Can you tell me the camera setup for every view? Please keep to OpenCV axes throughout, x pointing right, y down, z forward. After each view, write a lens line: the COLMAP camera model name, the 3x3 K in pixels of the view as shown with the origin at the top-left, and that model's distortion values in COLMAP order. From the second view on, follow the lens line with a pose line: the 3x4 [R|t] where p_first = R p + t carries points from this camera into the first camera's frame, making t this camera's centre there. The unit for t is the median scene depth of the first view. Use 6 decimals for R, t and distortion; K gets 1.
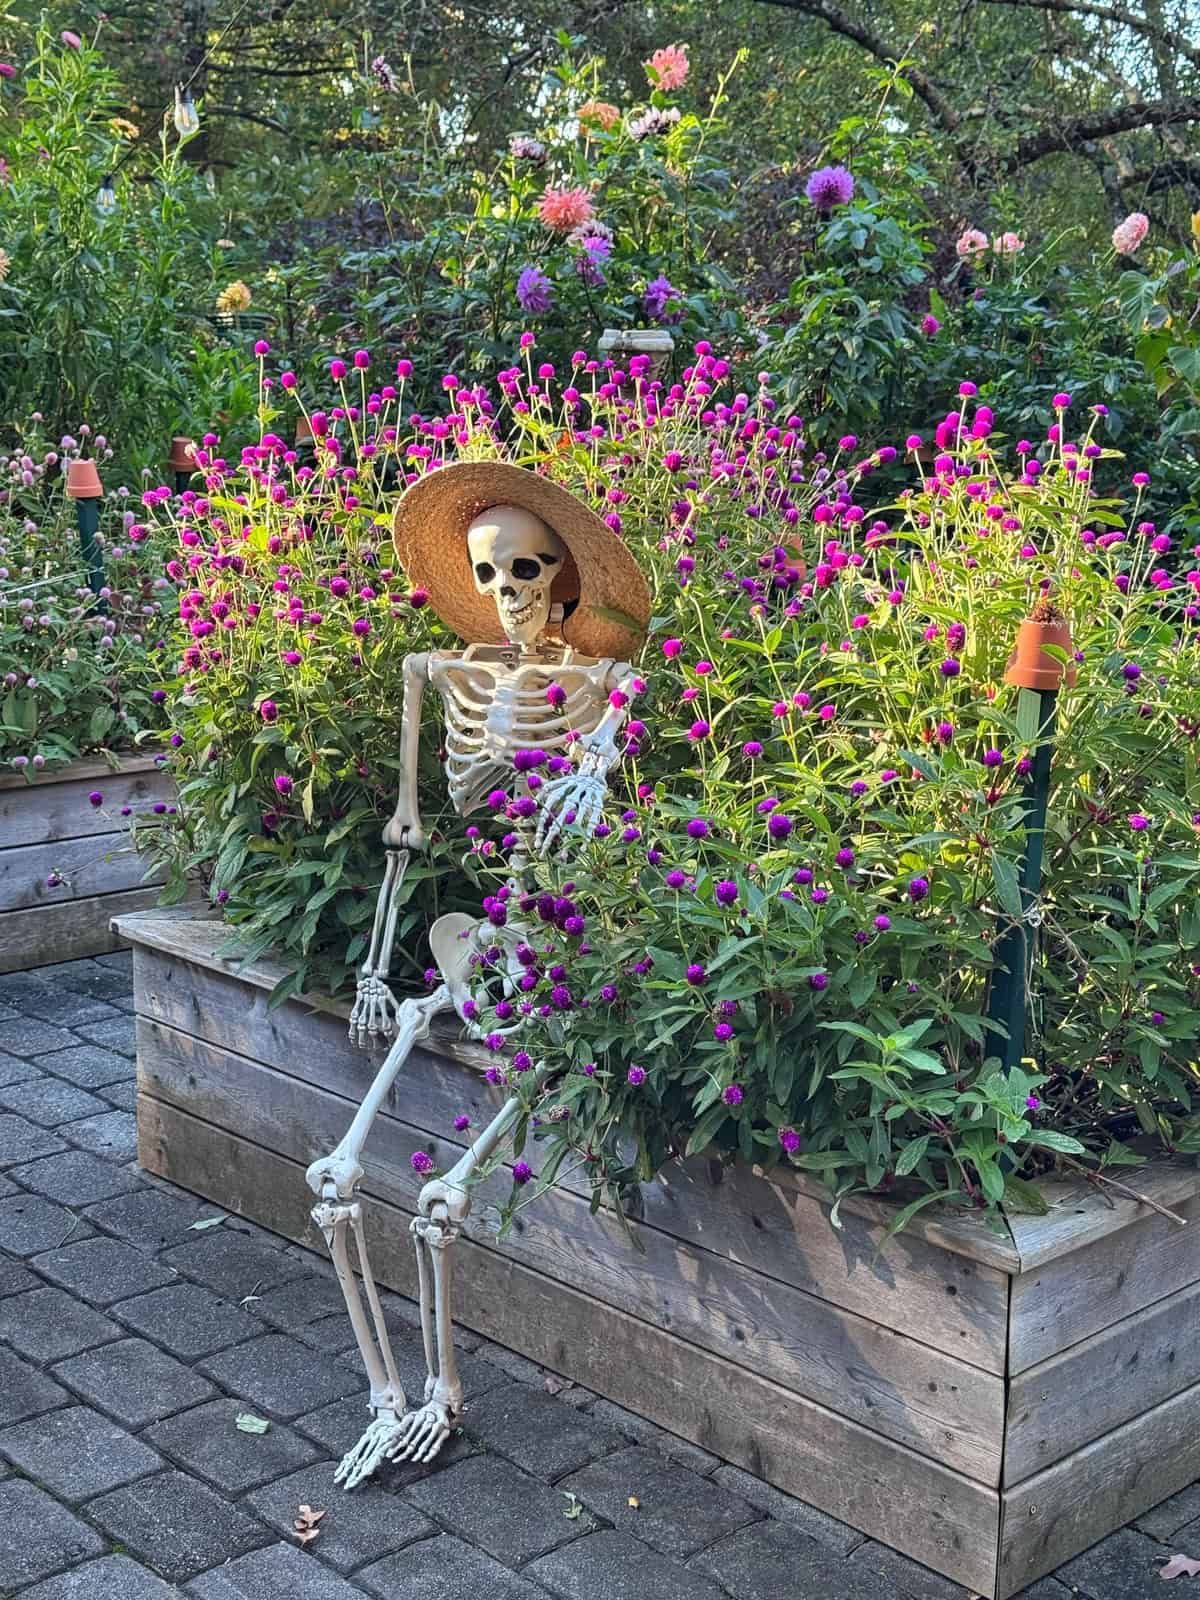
lens RADIAL K [[2258.7, 0, 600.0], [0, 2258.7, 800.0], [0, 0, 1]] dist [0.135492, -0.087945]
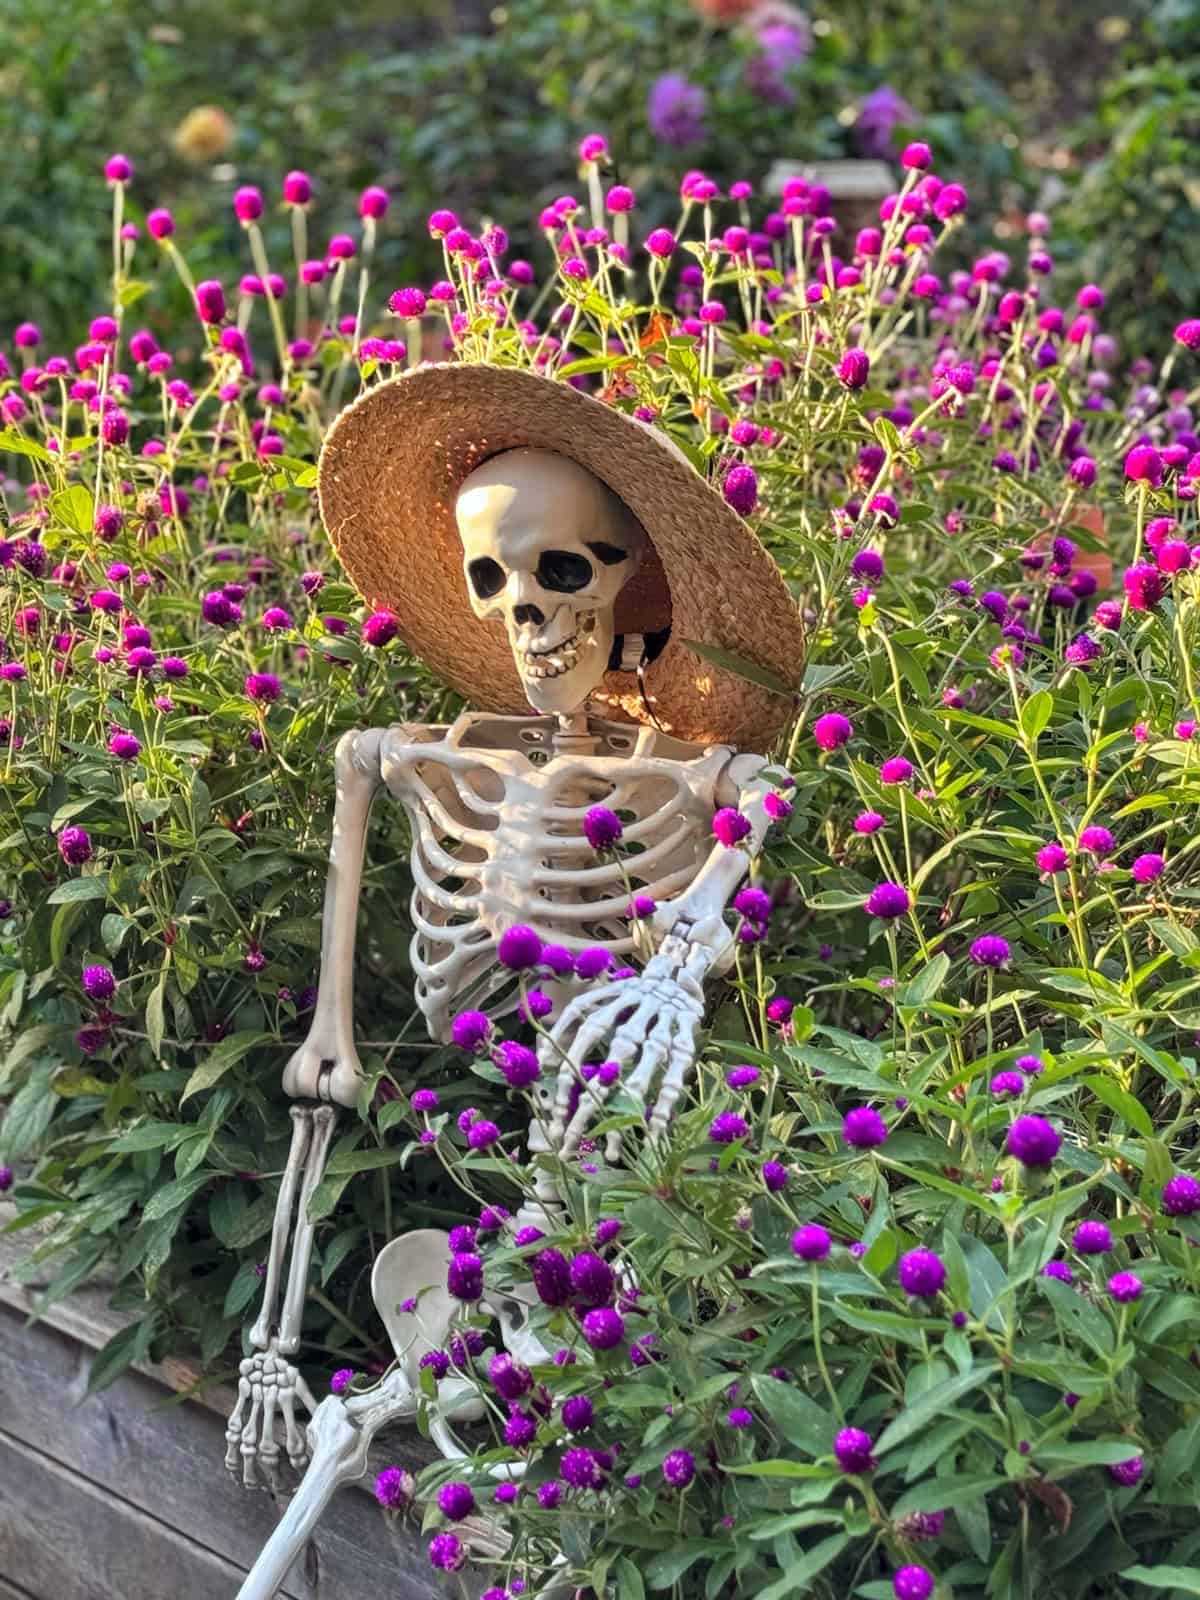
lens RADIAL K [[3335.1, 0, 600.0], [0, 3335.1, 800.0], [0, 0, 1]] dist [0.108653, -0.054018]
pose [[0.997808, 0.008115, -0.065679, 0.025622], [-0.010119, 0.999492, -0.030237, -0.025886], [0.065401, 0.030836, 0.997383, 0.232392]]
